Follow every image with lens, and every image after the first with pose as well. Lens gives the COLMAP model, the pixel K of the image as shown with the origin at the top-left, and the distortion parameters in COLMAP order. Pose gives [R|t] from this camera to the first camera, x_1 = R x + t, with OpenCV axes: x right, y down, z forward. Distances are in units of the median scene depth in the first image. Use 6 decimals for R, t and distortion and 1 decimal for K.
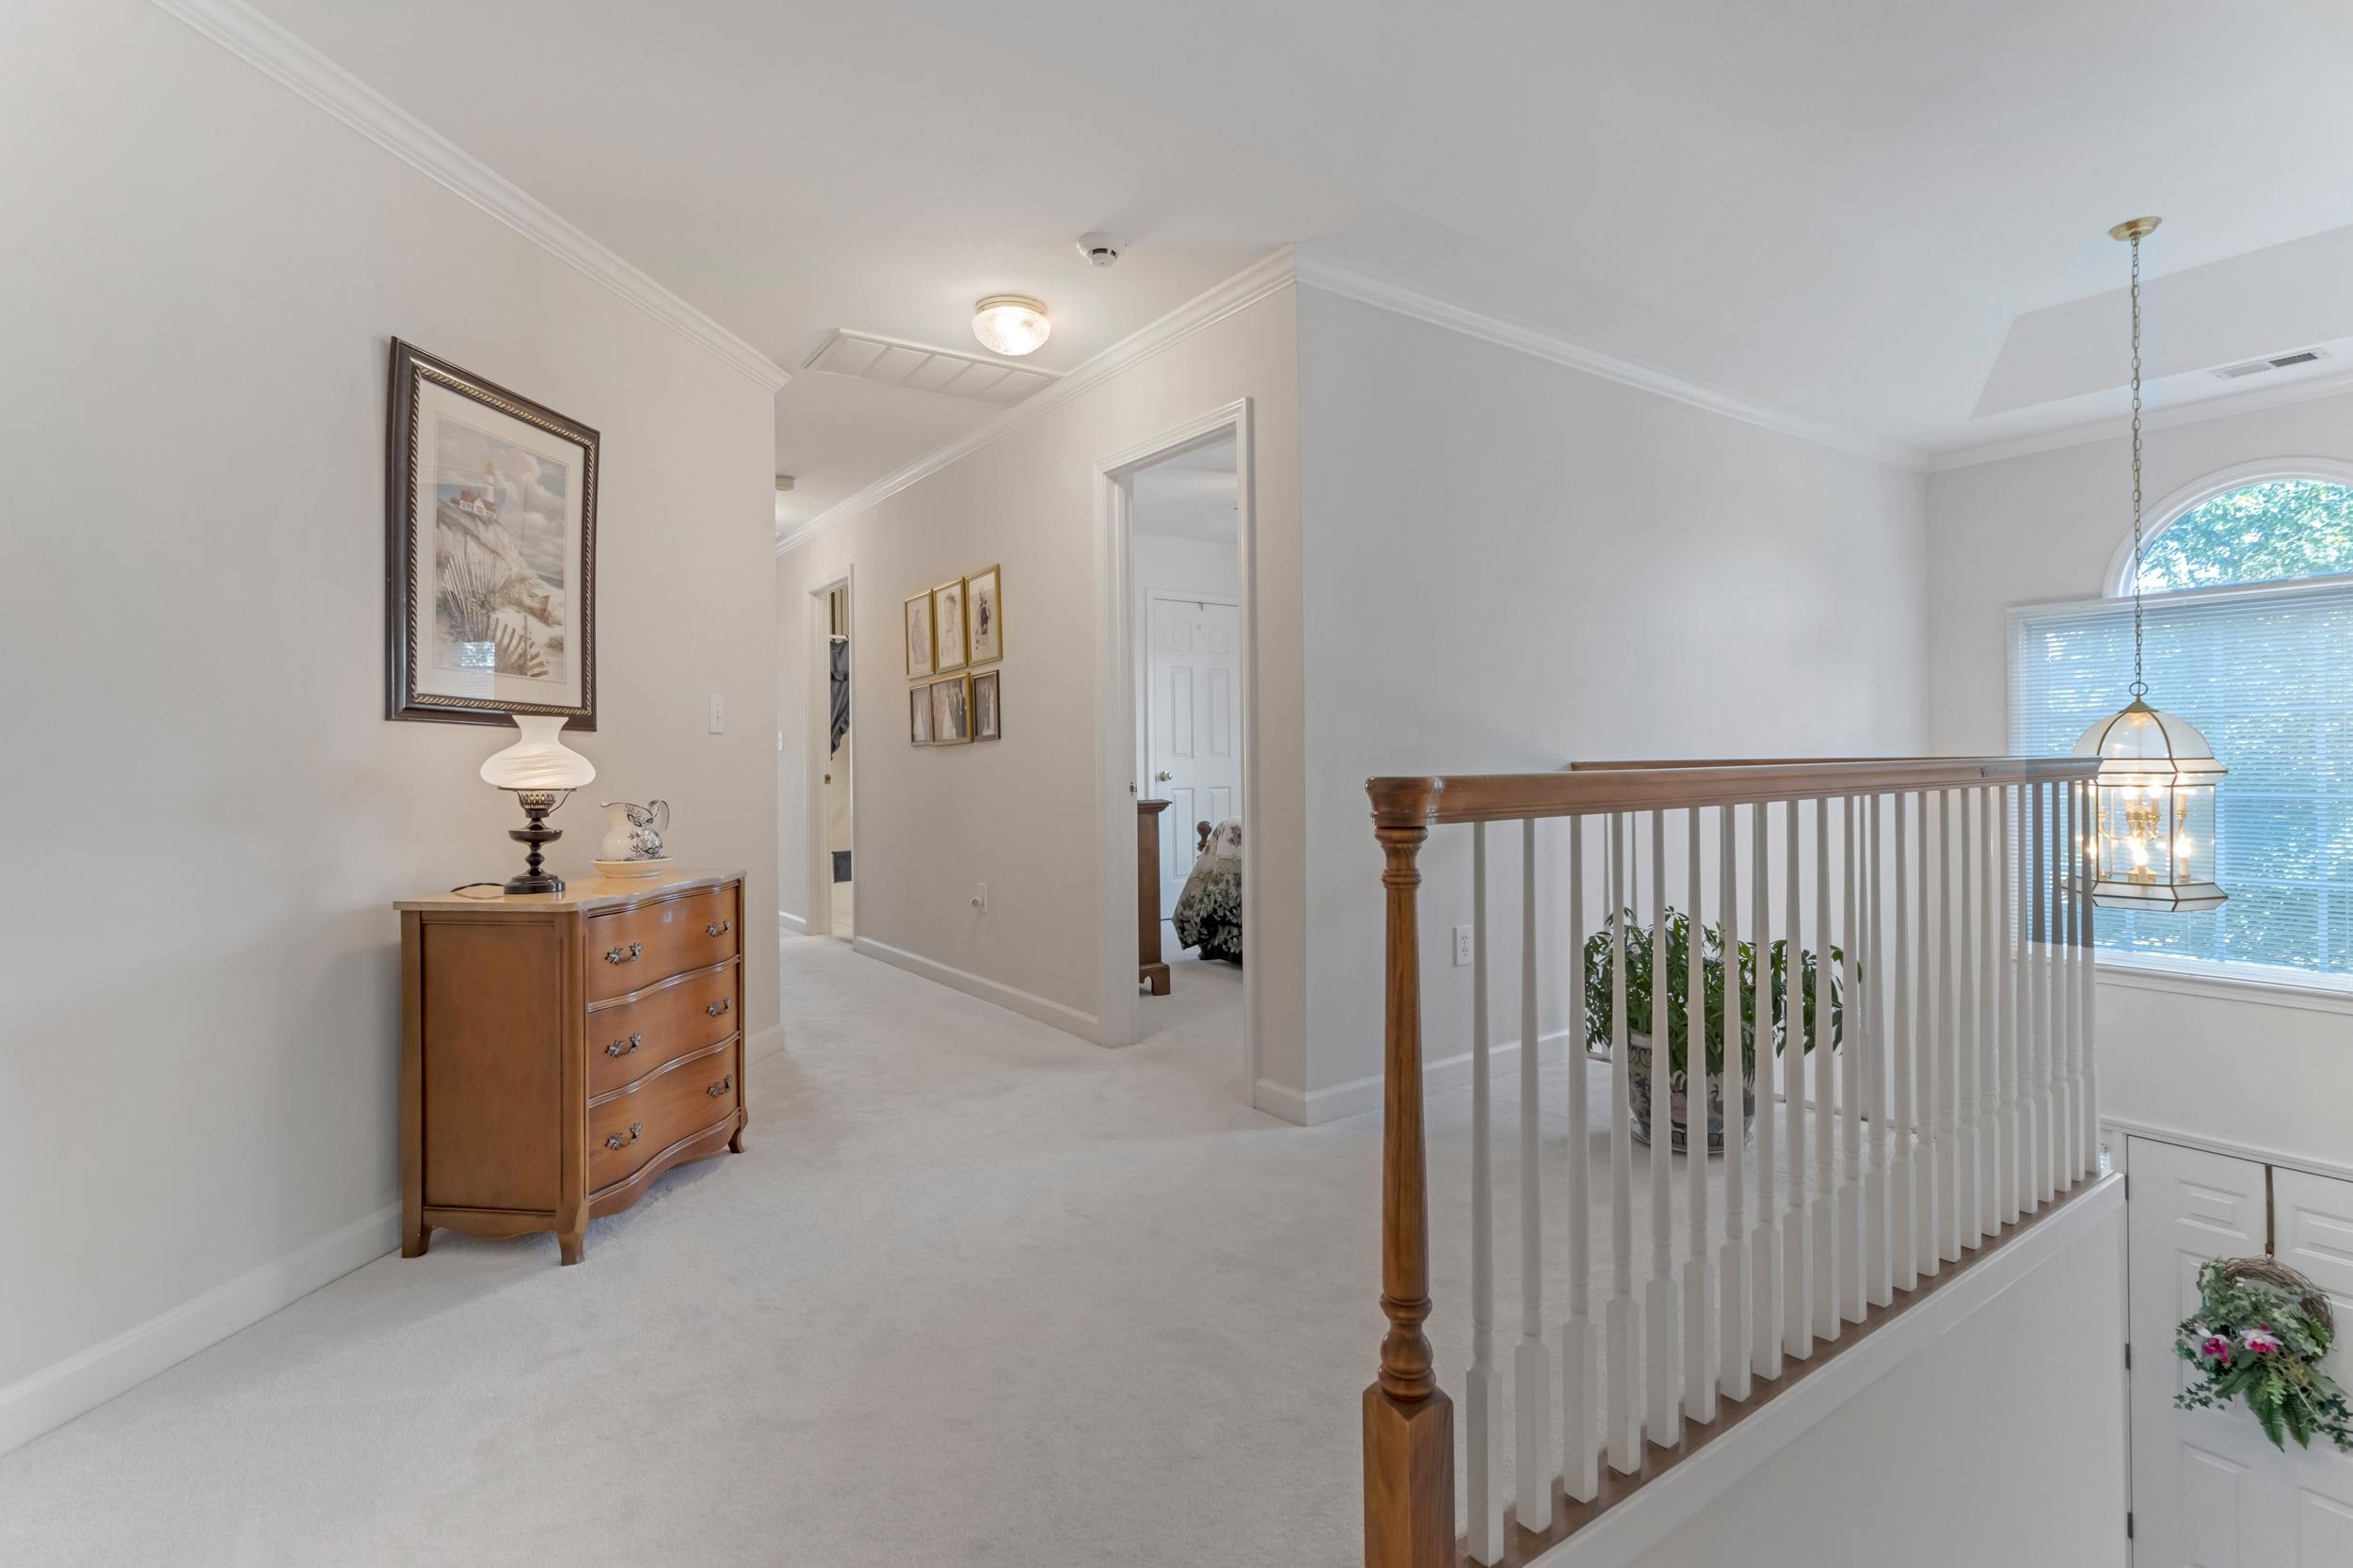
lens RADIAL K [[1129.3, 0, 1176.5], [0, 1129.3, 784.0], [0, 0, 1]] dist [-0.000059, 0.000209]
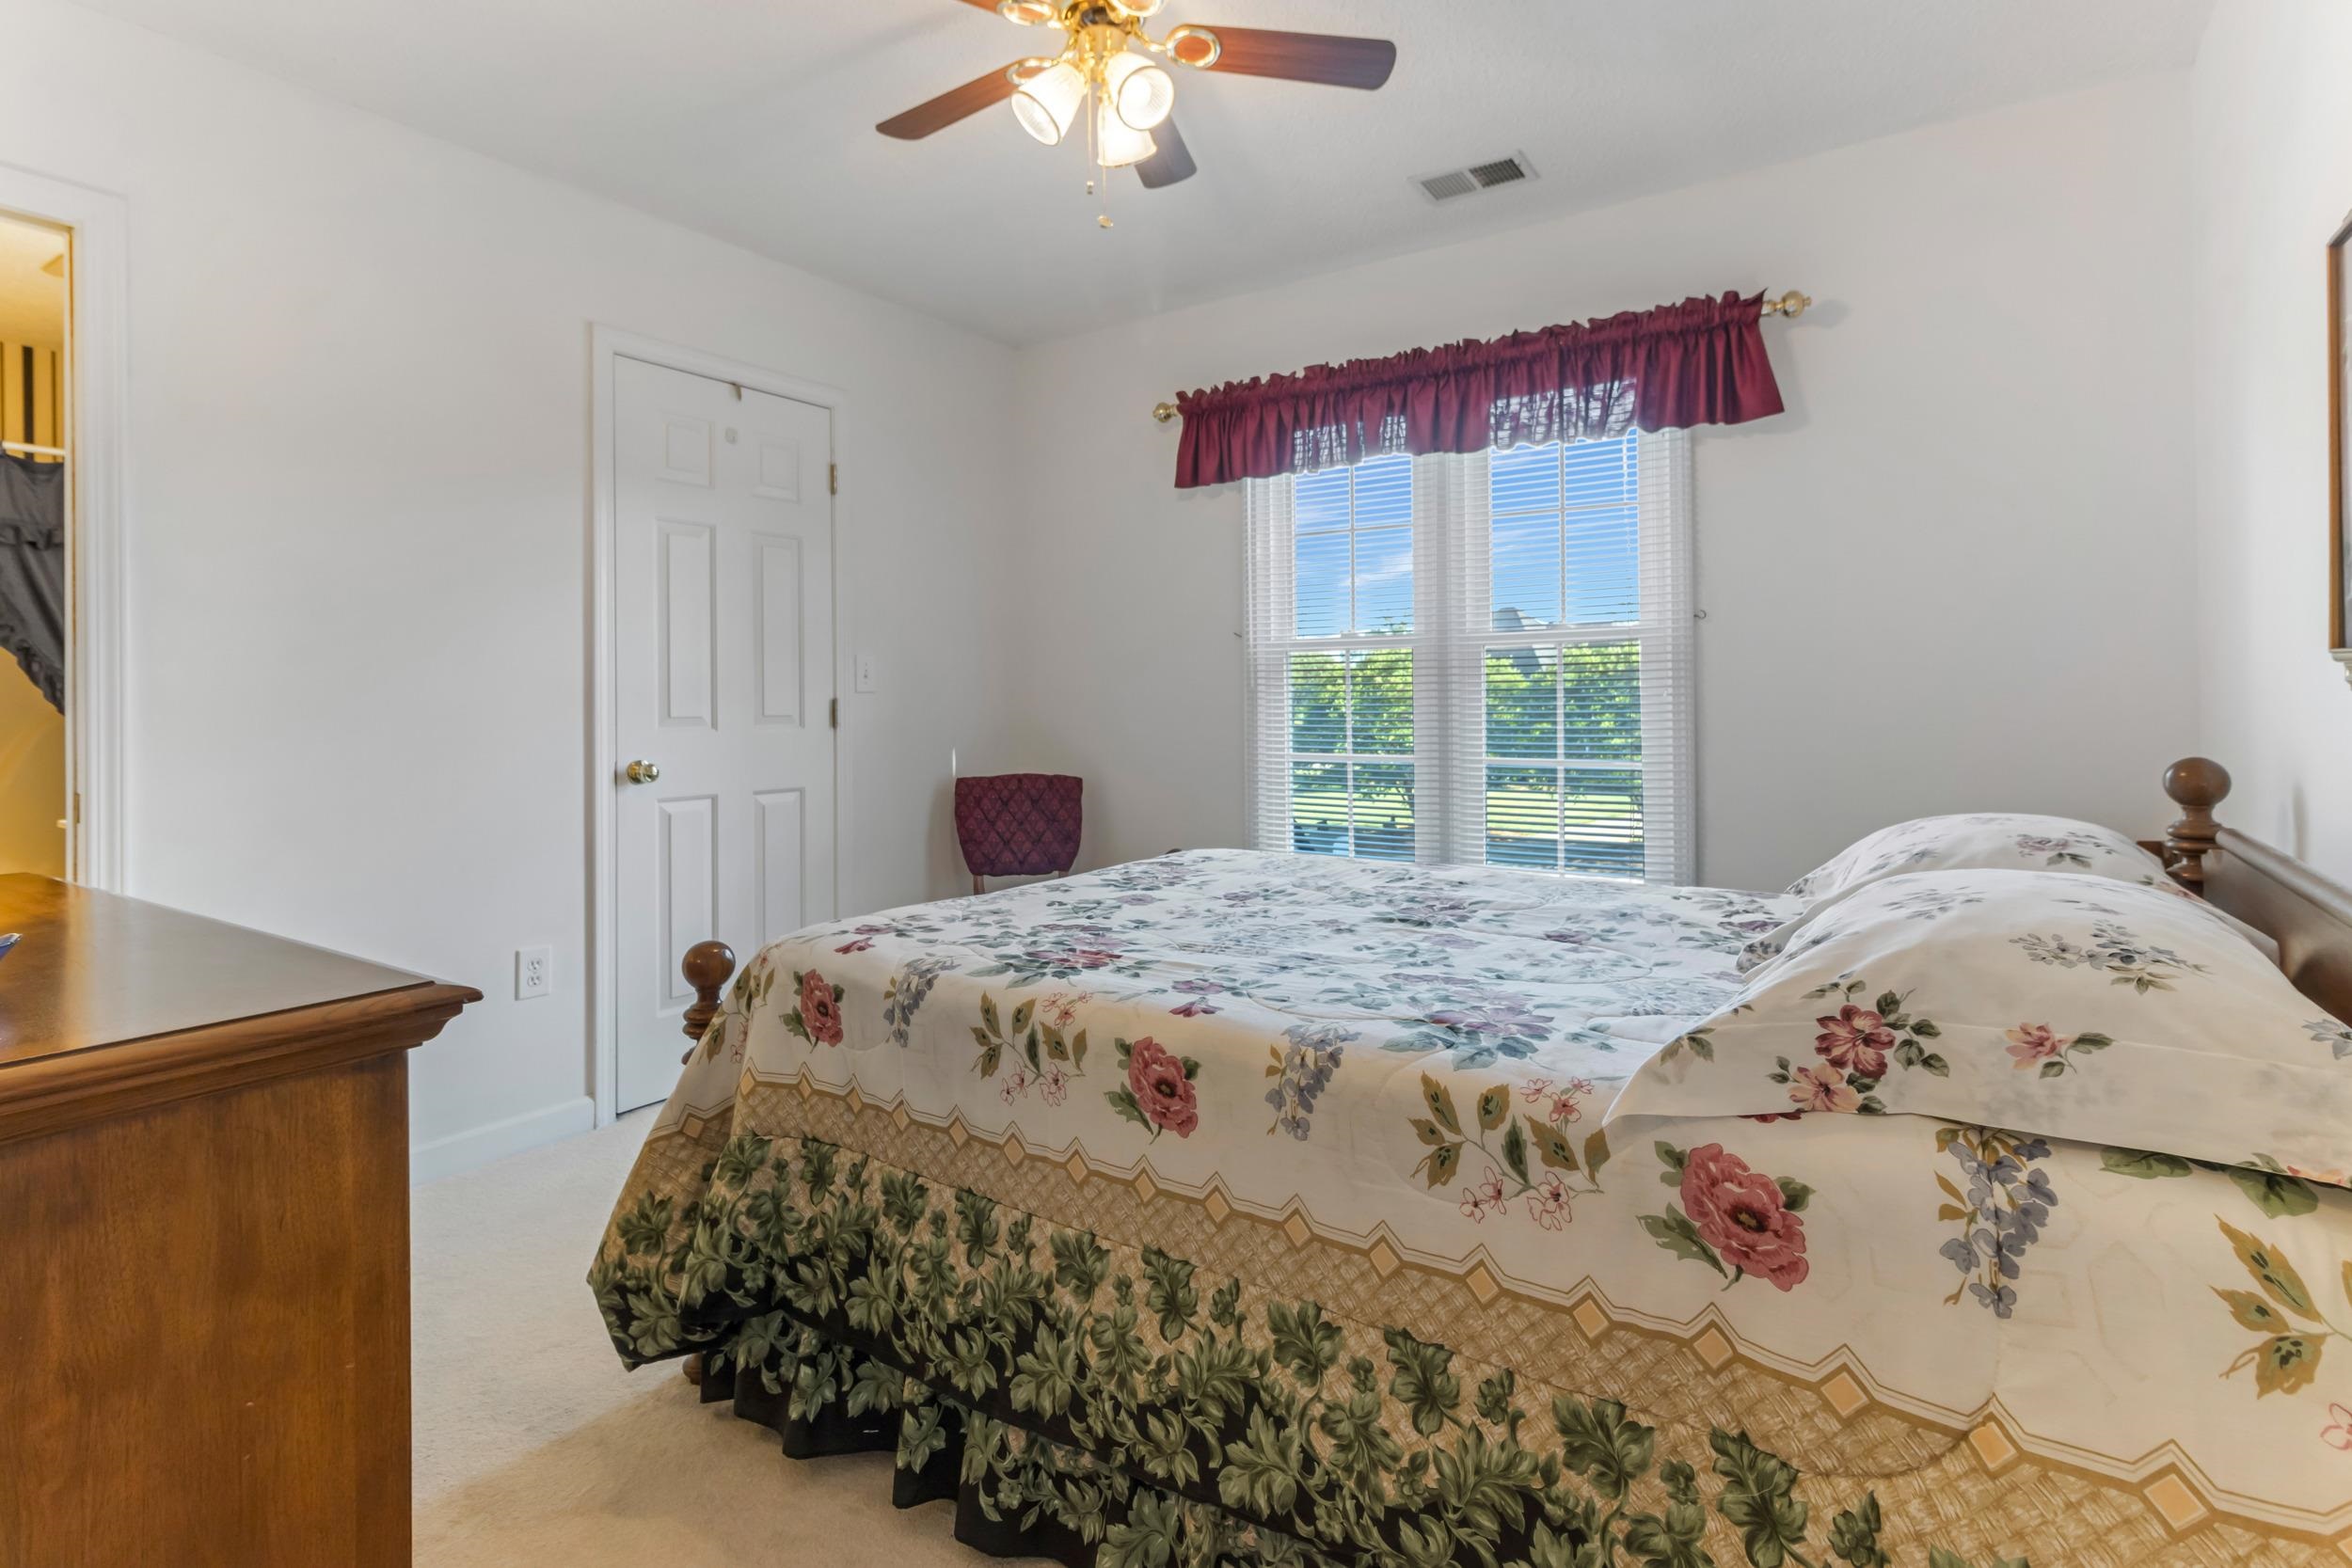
lens RADIAL K [[1116.8, 0, 1175.4], [0, 1116.8, 715.2], [0, 0, 1]] dist [0.001590, 0.000275]
pose [[0.935883, 0.004701, 0.352281, 0.038204], [0.000222, 0.999903, -0.013933, -0.028601], [-0.352312, 0.013118, 0.935791, 0.684502]]
